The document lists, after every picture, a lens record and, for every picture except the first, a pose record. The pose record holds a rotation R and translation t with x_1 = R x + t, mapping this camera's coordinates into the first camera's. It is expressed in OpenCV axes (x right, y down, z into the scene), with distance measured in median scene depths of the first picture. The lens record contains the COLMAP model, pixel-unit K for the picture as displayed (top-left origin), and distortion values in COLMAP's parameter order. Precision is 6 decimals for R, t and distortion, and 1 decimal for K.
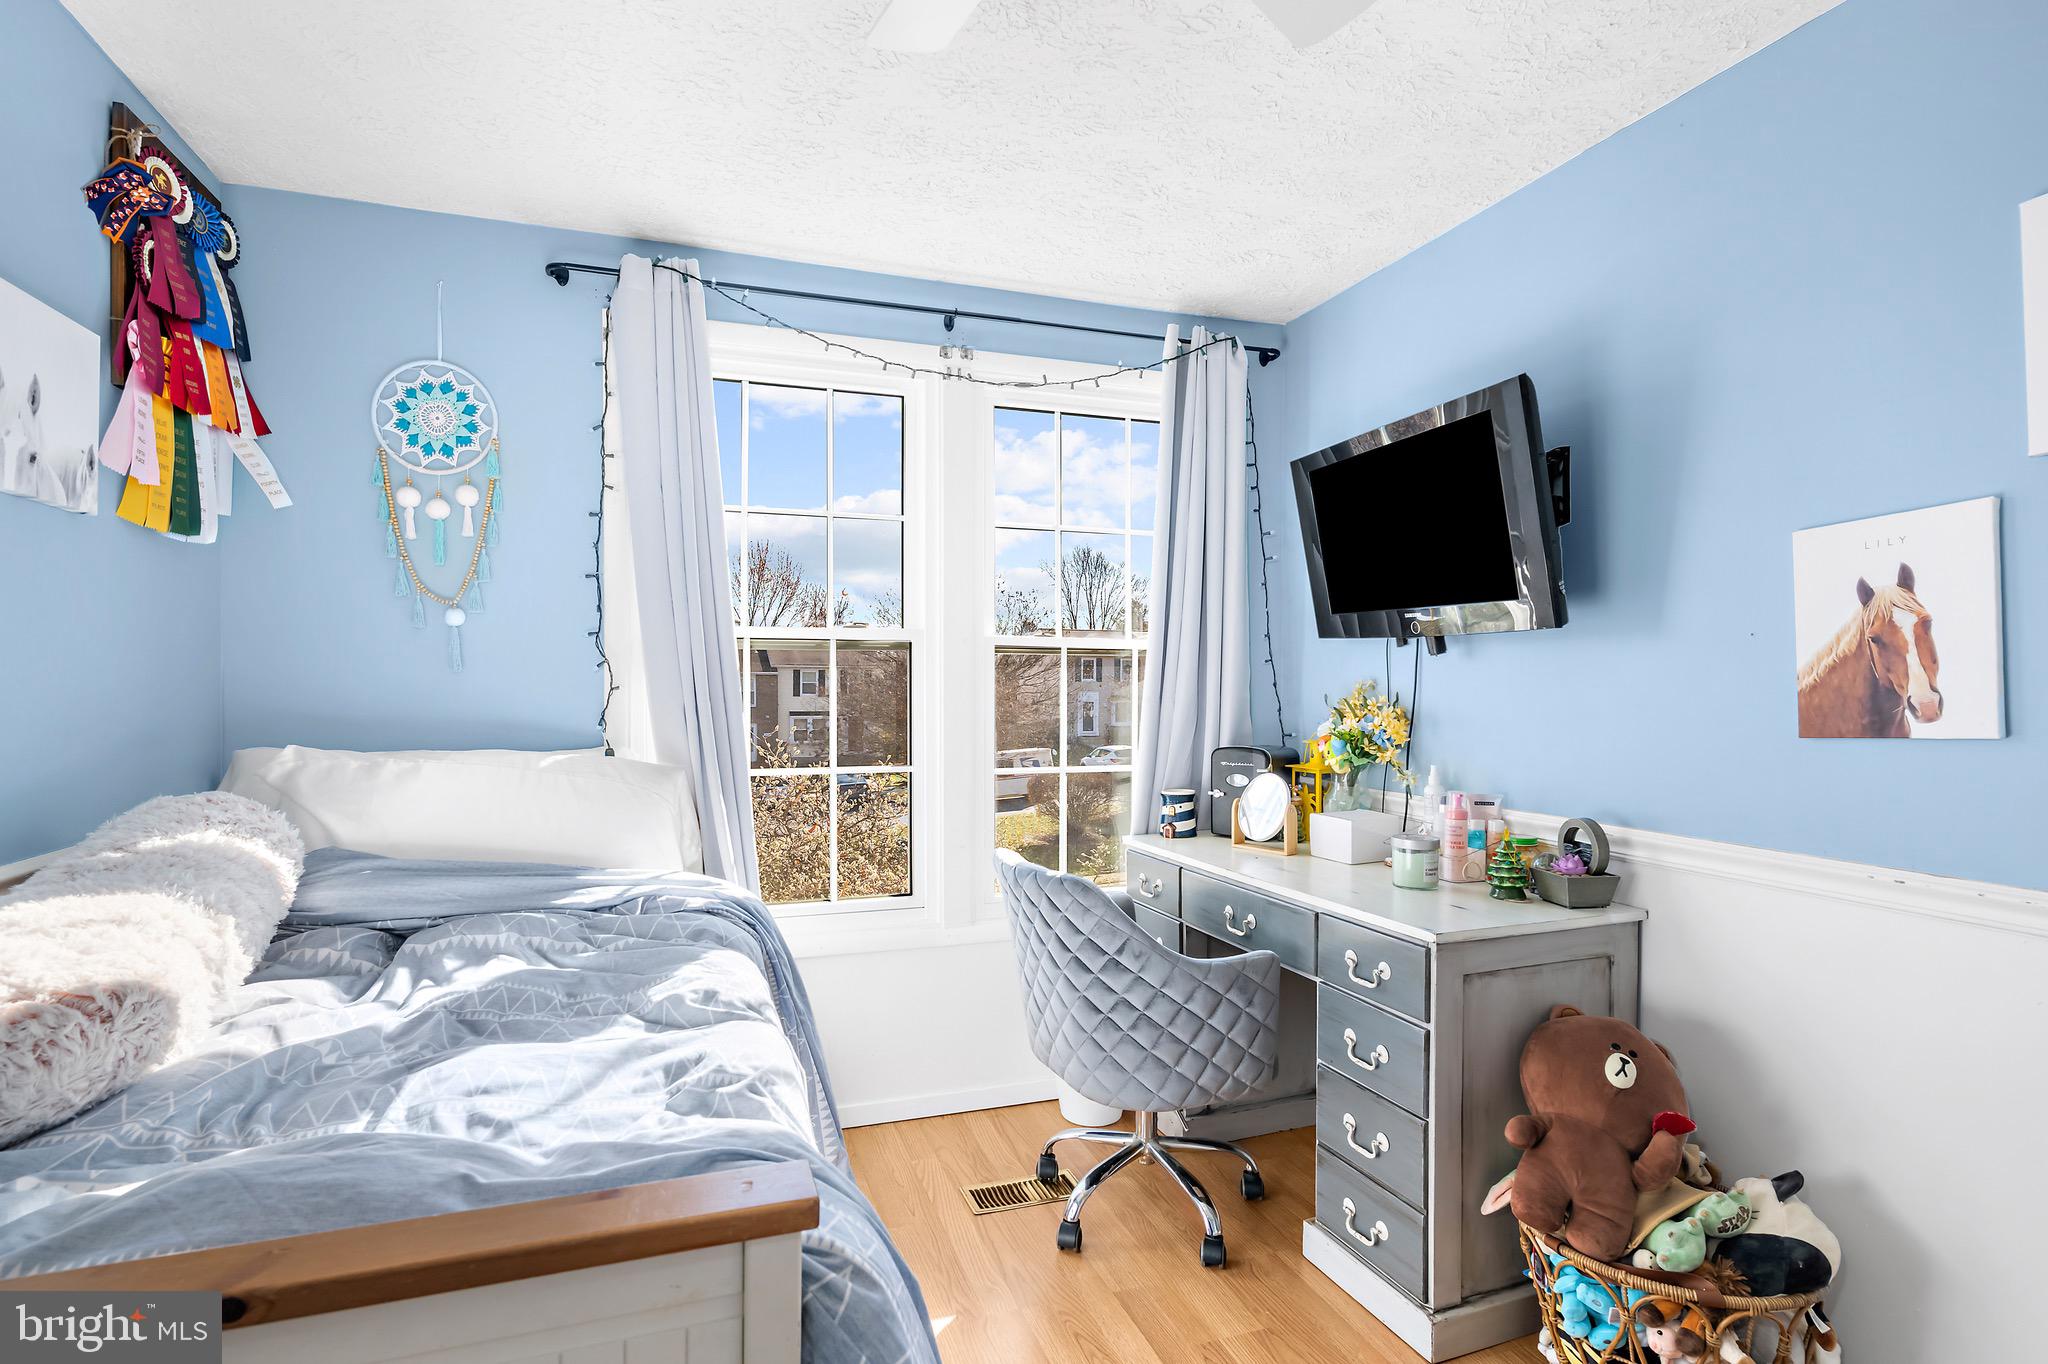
lens RADIAL K [[1000.8, 0, 1018.0], [0, 1000.8, 690.2], [0, 0, 1]] dist [-0.001239, 0.000628]
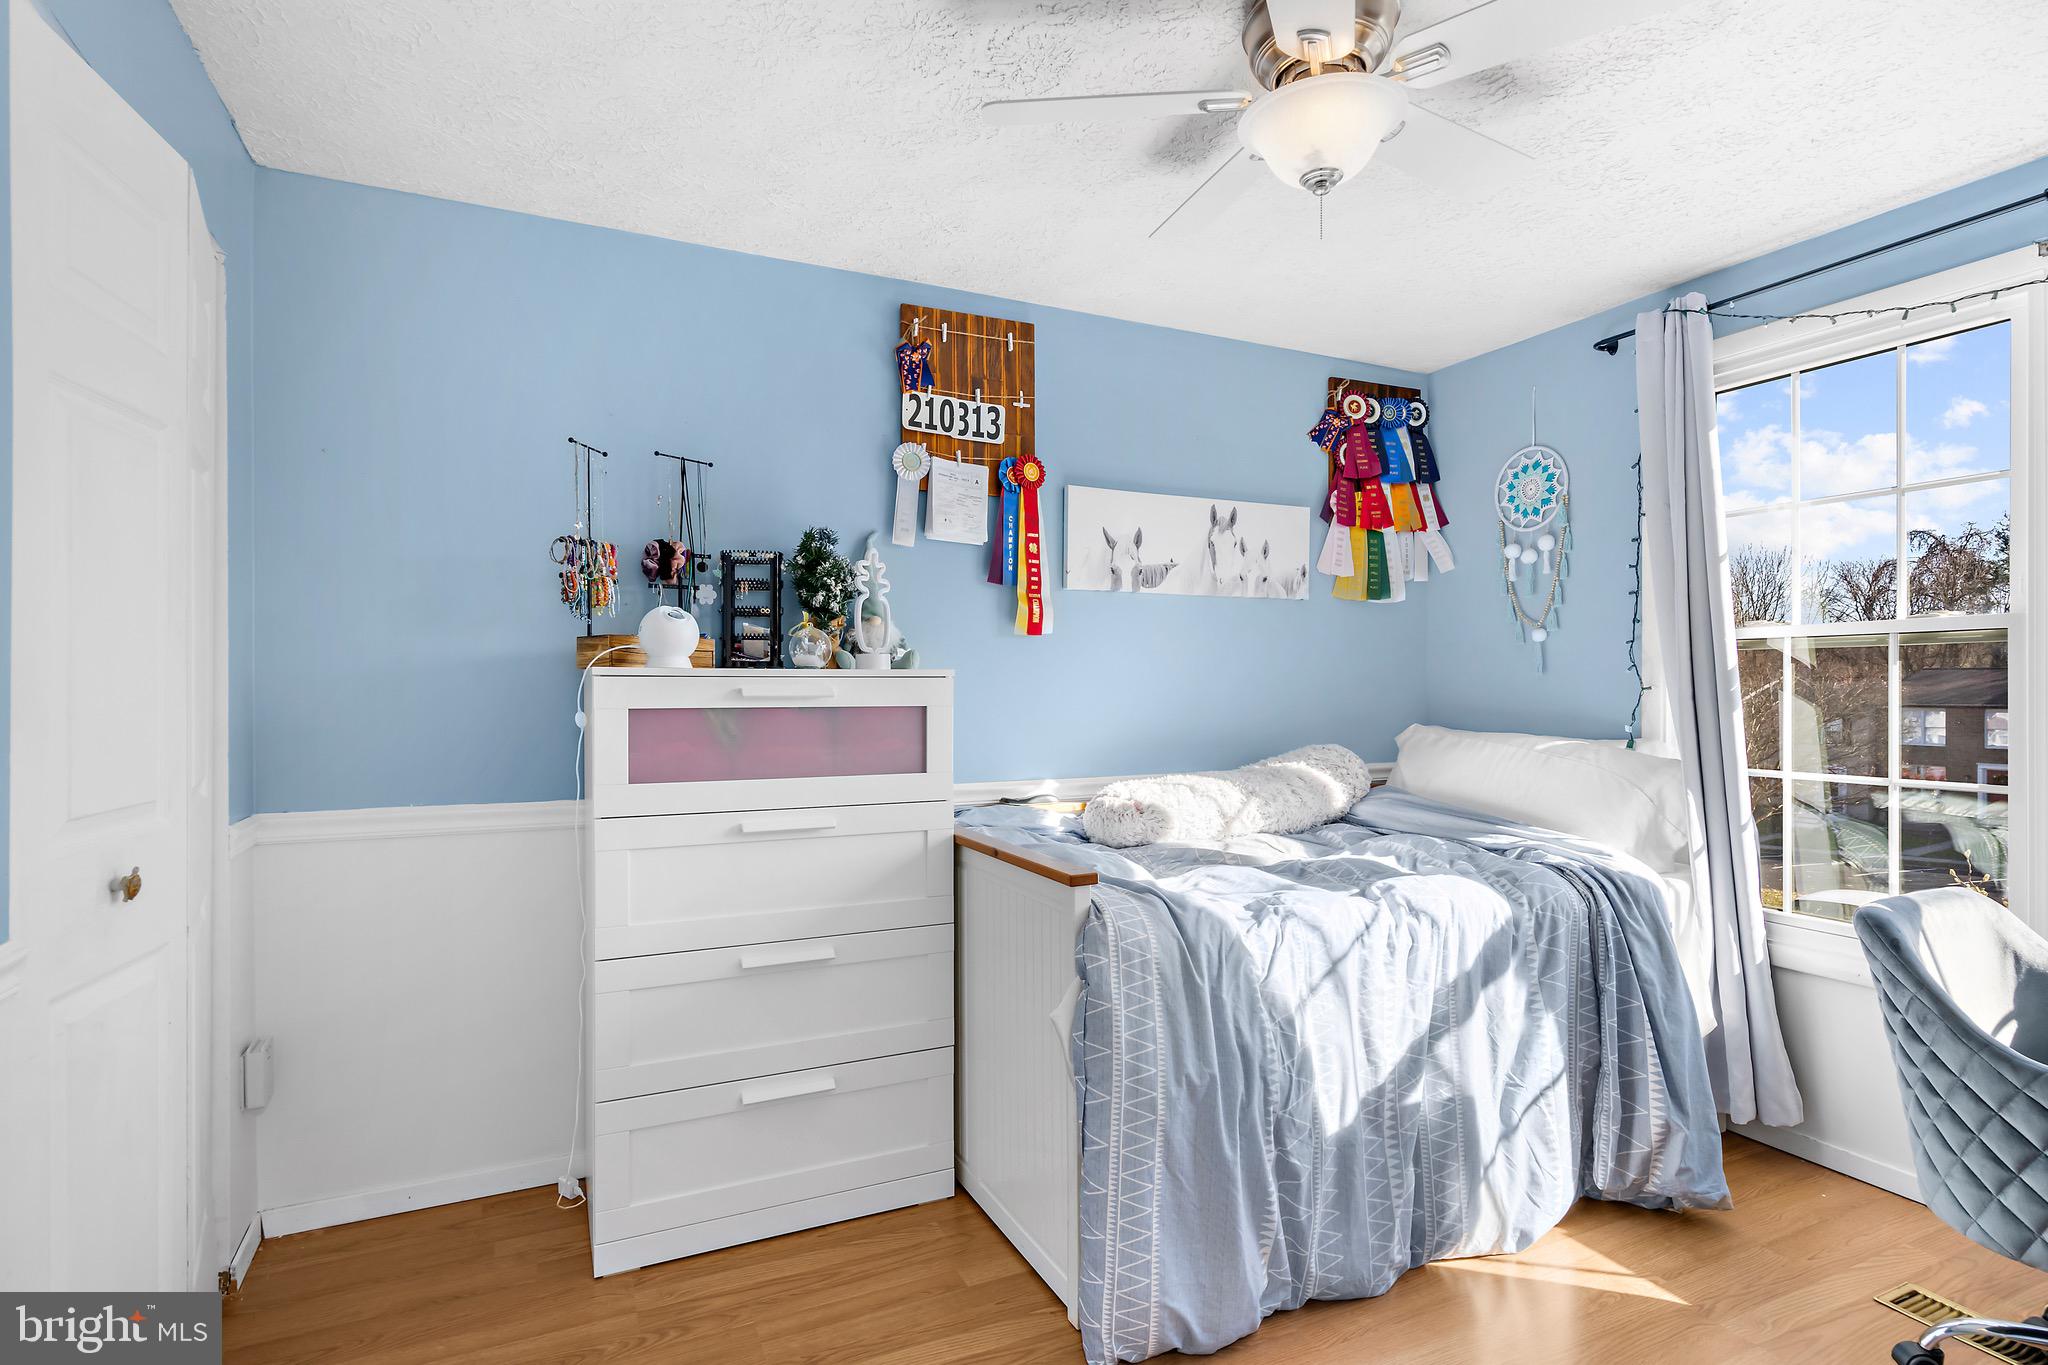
lens RADIAL K [[1000.8, 0, 1018.0], [0, 1000.8, 690.7], [0, 0, 1]] dist [-0.001239, 0.000628]
pose [[0.106264, 0.003248, -0.994333, 0.701667], [-0.003661, 0.999989, 0.002876, -0.000057], [0.994331, 0.003335, 0.106275, 0.166968]]
